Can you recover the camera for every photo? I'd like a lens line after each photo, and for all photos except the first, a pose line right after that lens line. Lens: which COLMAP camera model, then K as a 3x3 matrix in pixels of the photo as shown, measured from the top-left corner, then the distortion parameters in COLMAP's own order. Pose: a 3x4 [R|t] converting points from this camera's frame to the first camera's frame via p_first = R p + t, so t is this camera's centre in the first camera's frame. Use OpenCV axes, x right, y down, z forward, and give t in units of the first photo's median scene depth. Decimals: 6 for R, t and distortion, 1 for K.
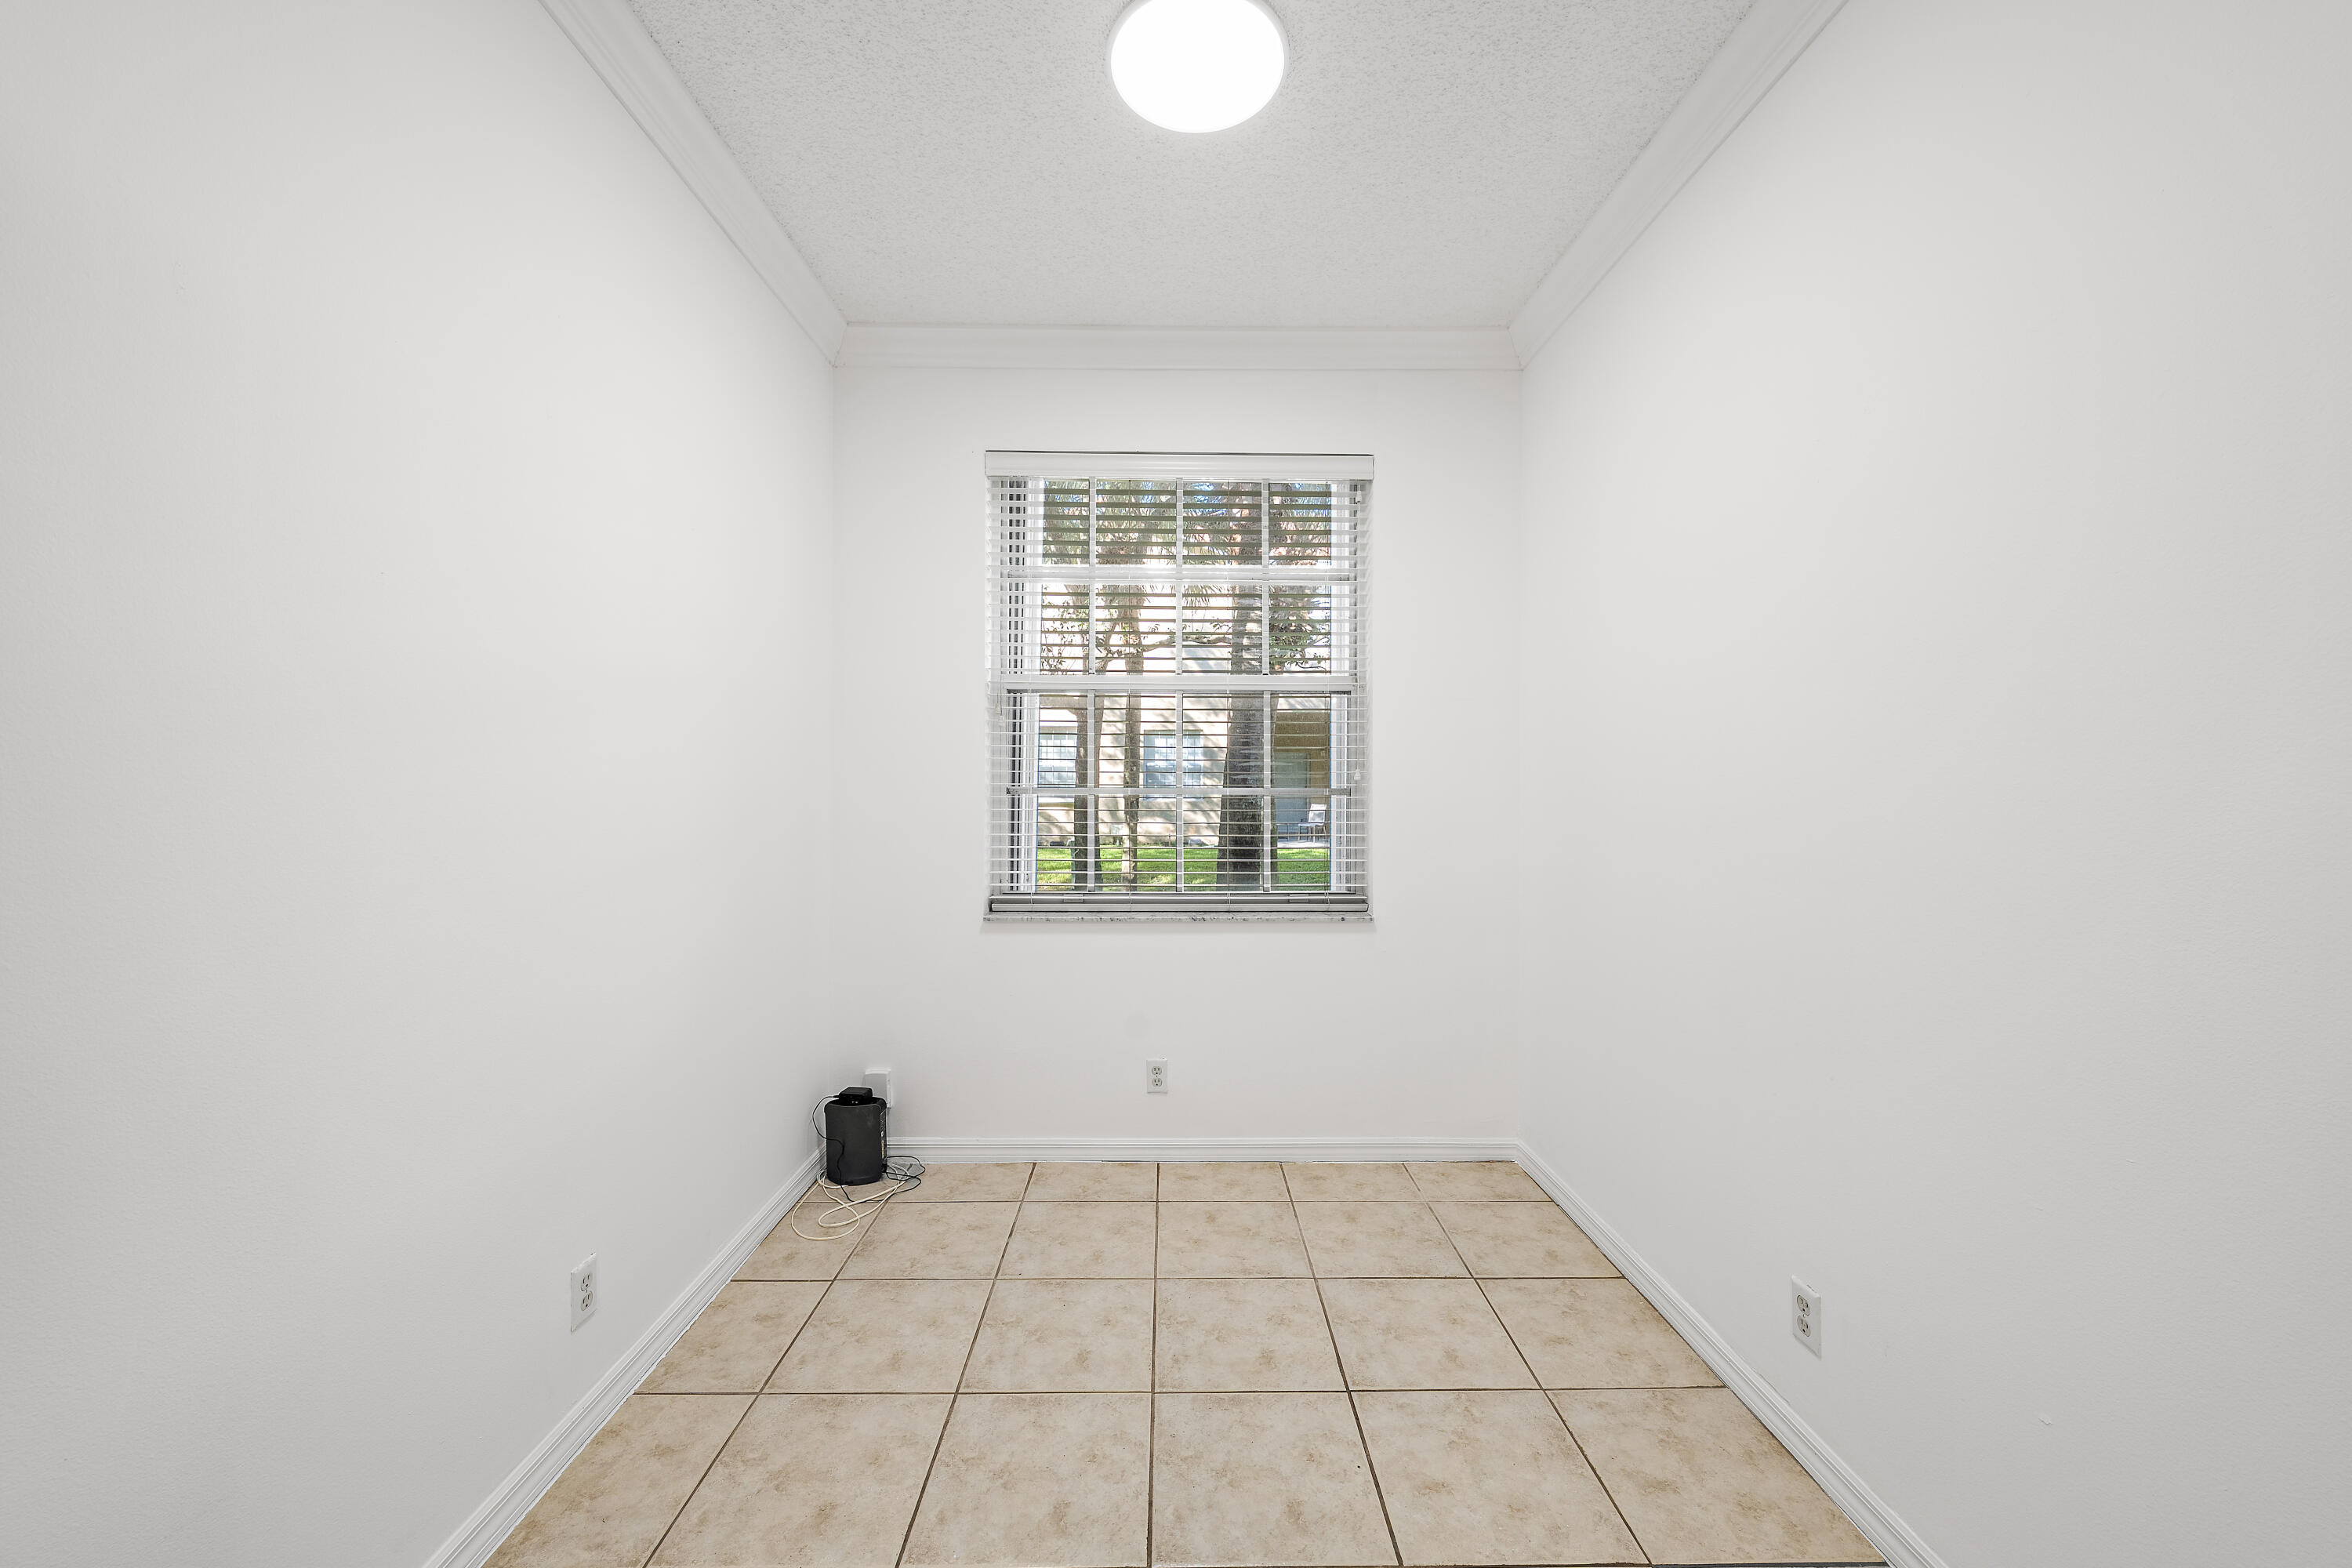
lens RADIAL K [[864.3, 0, 1176.0], [0, 864.3, 784.0], [0, 0, 1]] dist [-0.000052, 0.000184]
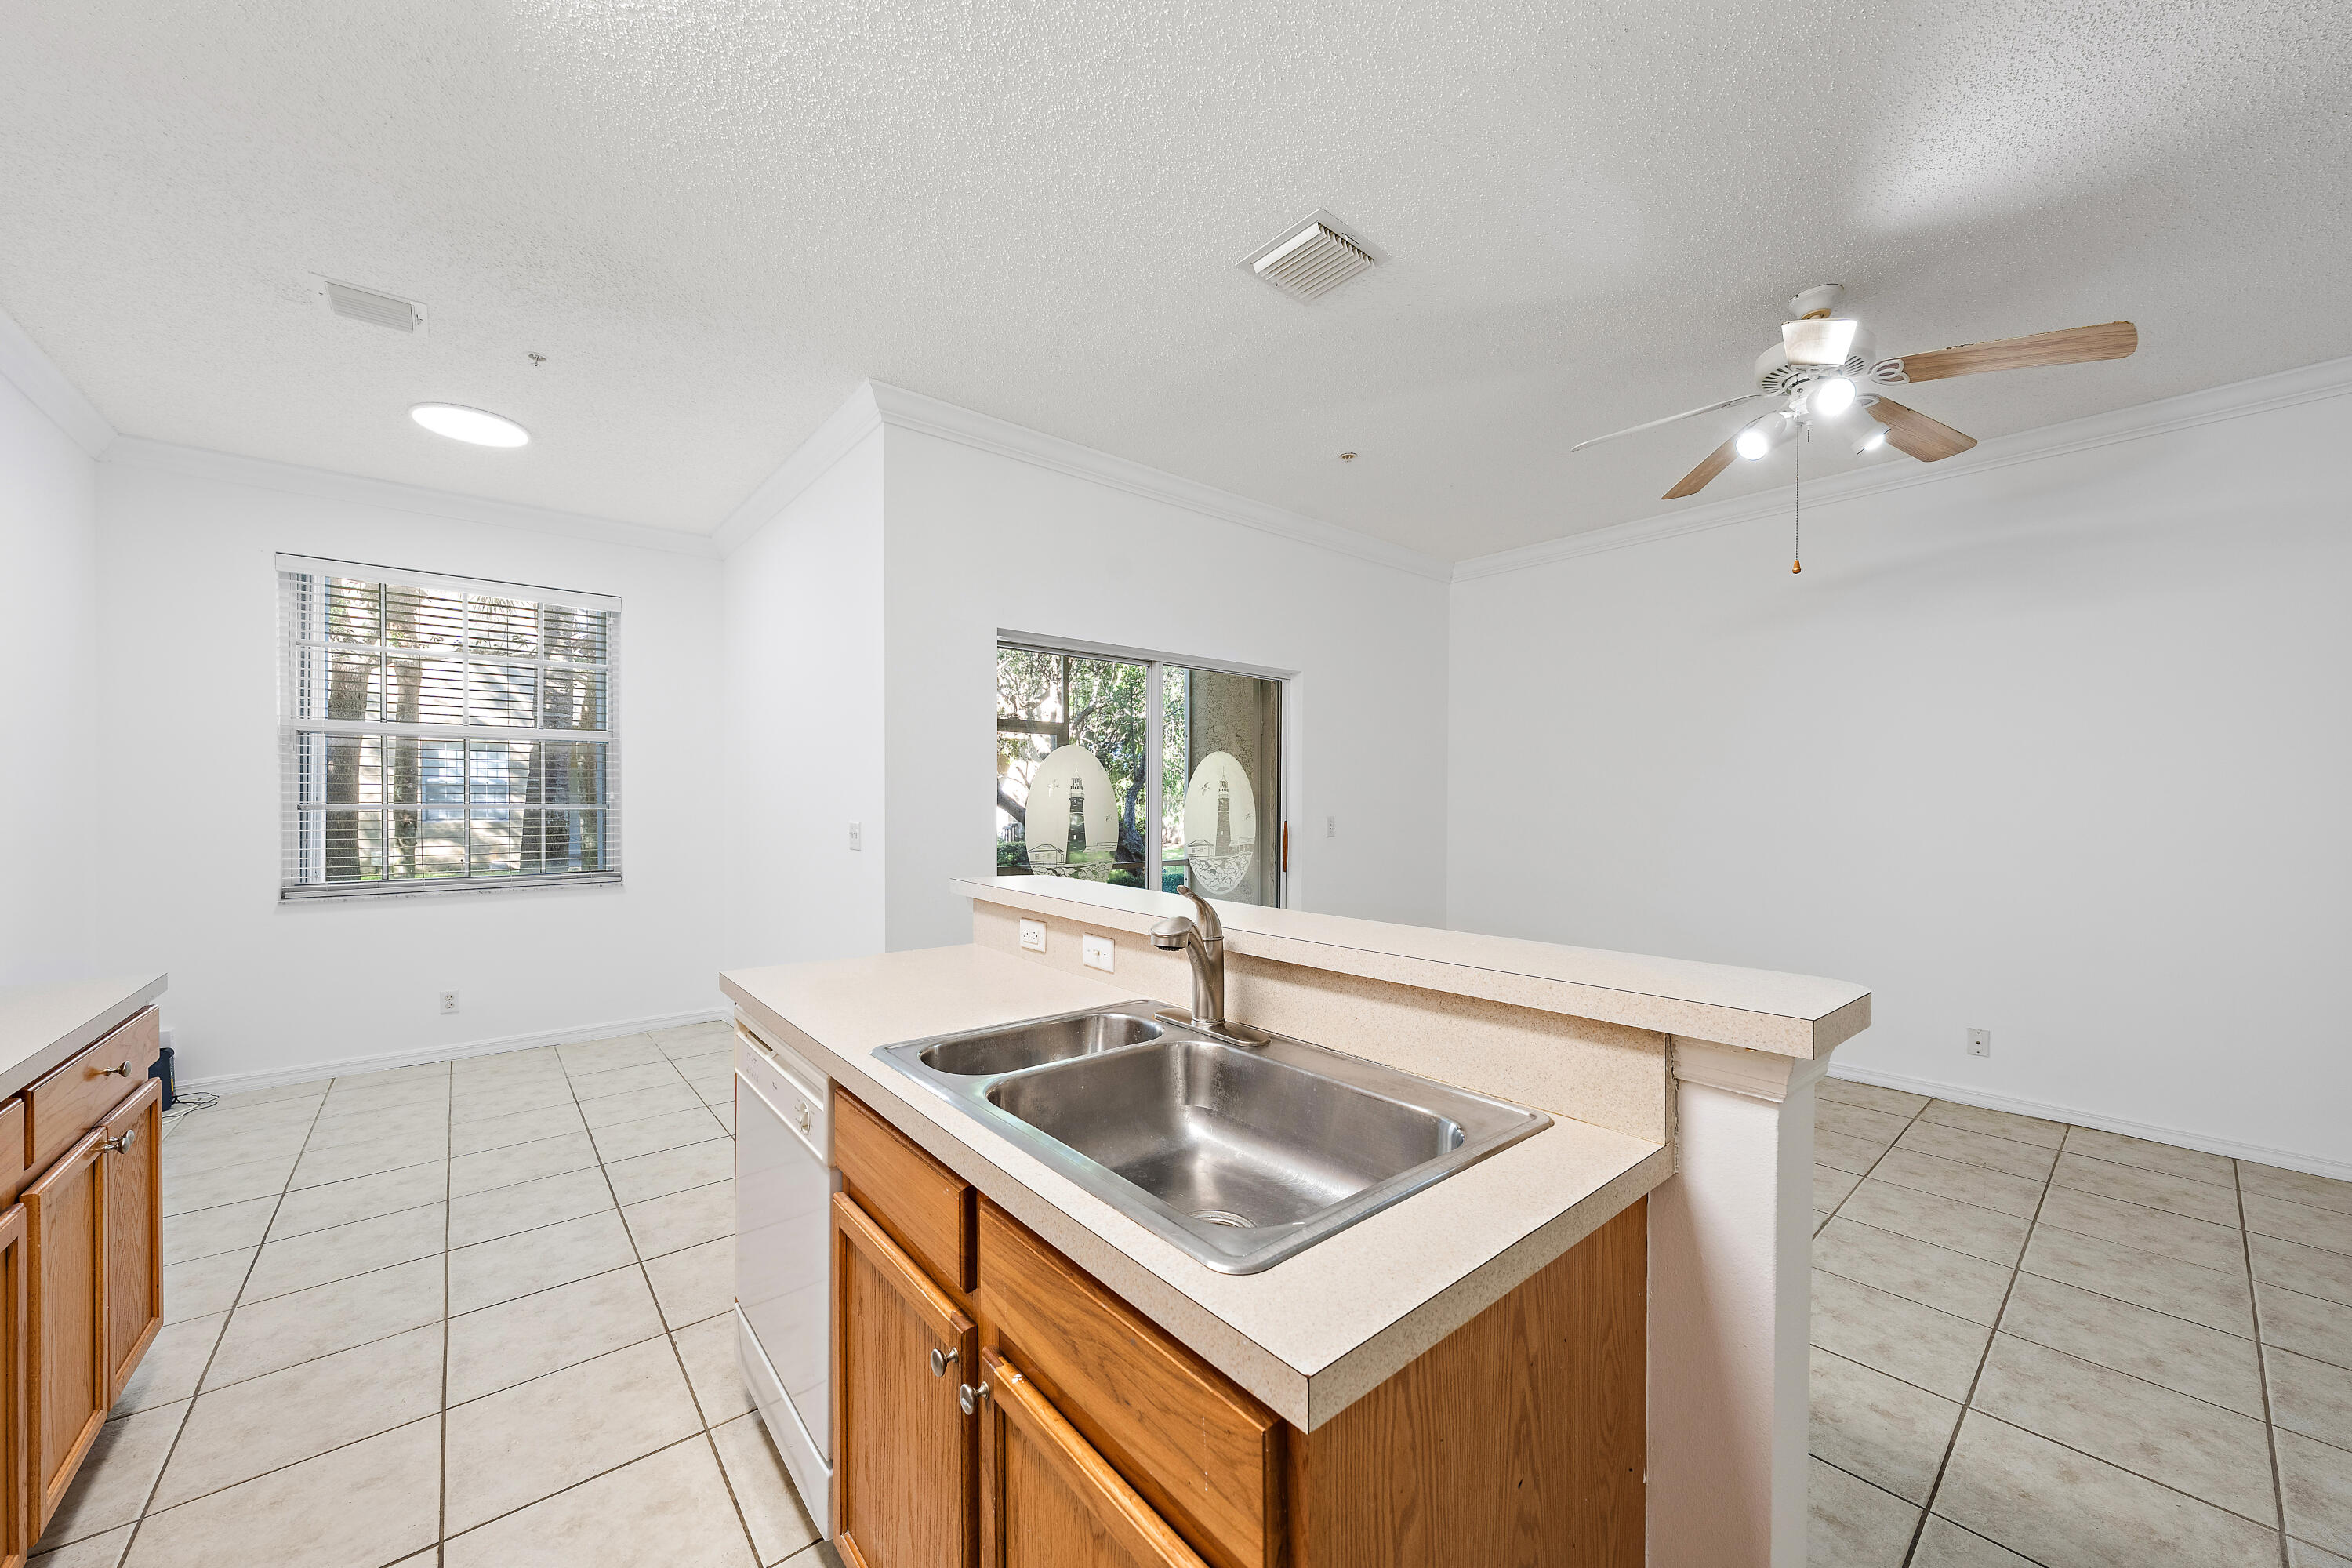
lens RADIAL K [[855.1, 0, 1172.8], [0, 855.1, 804.7], [0, 0, 1]] dist [0.000335, 0.000393]
pose [[0.773773, -0.007574, 0.633417, 0.010144], [0.004719, 0.999970, 0.006192, 0.002084], [-0.633445, -0.001802, 0.773786, -0.856848]]
